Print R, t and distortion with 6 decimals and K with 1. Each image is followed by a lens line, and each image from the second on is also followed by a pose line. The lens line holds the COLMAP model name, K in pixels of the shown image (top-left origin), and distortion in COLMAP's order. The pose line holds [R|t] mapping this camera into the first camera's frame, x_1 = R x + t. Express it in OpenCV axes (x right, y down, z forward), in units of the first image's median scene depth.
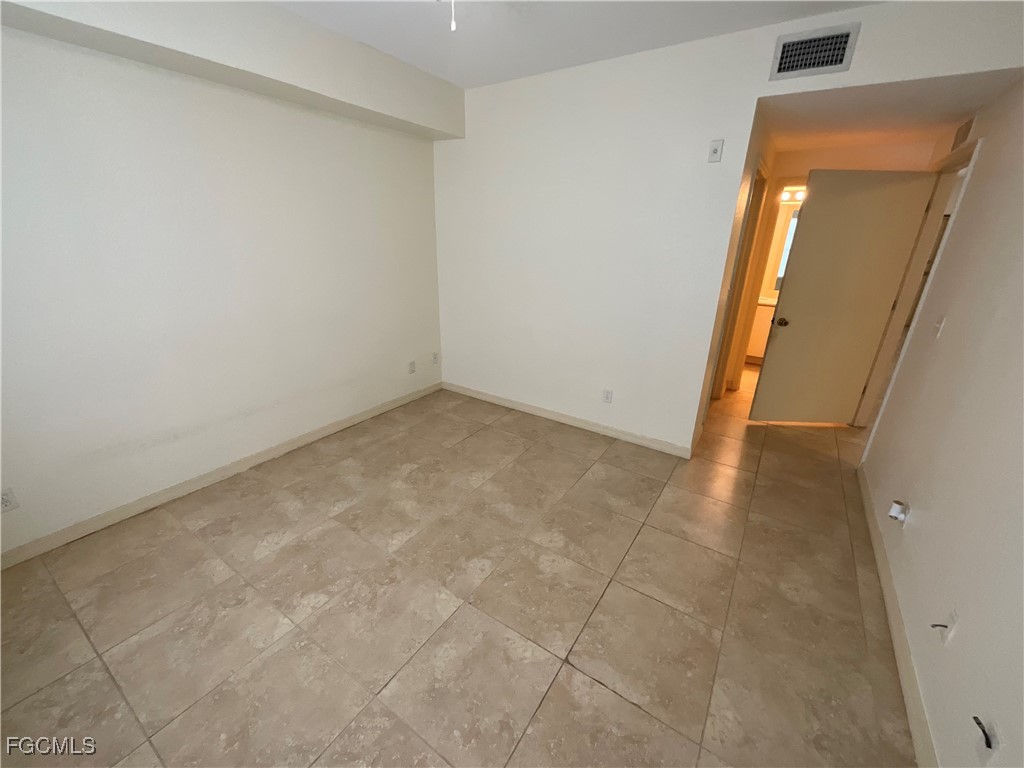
lens RADIAL K [[412.7, 0, 513.3], [0, 412.7, 386.5], [0, 0, 1]] dist [-0.001585, -0.000552]
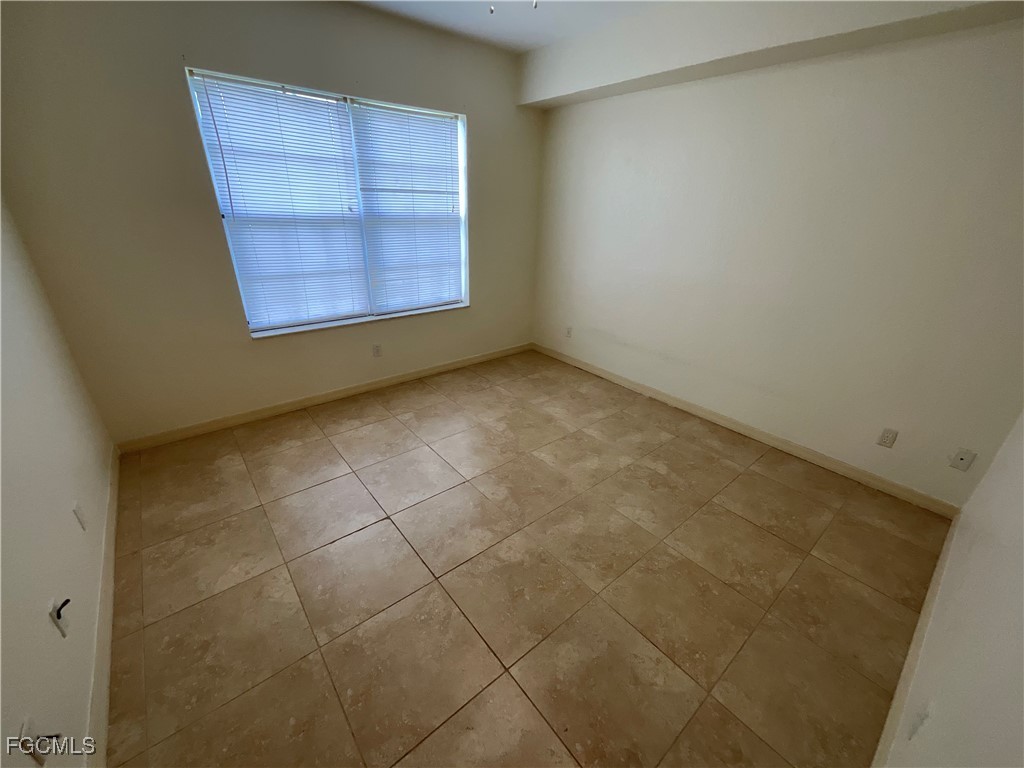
lens RADIAL K [[411.8, 0, 517.8], [0, 411.8, 386.0], [0, 0, 1]] dist [-0.002691, -0.000176]
pose [[-0.280790, 0.368534, -0.886194, 0.679945], [-0.369176, 0.810829, 0.454165, -0.295187], [0.885927, 0.454687, -0.091619, 0.846864]]
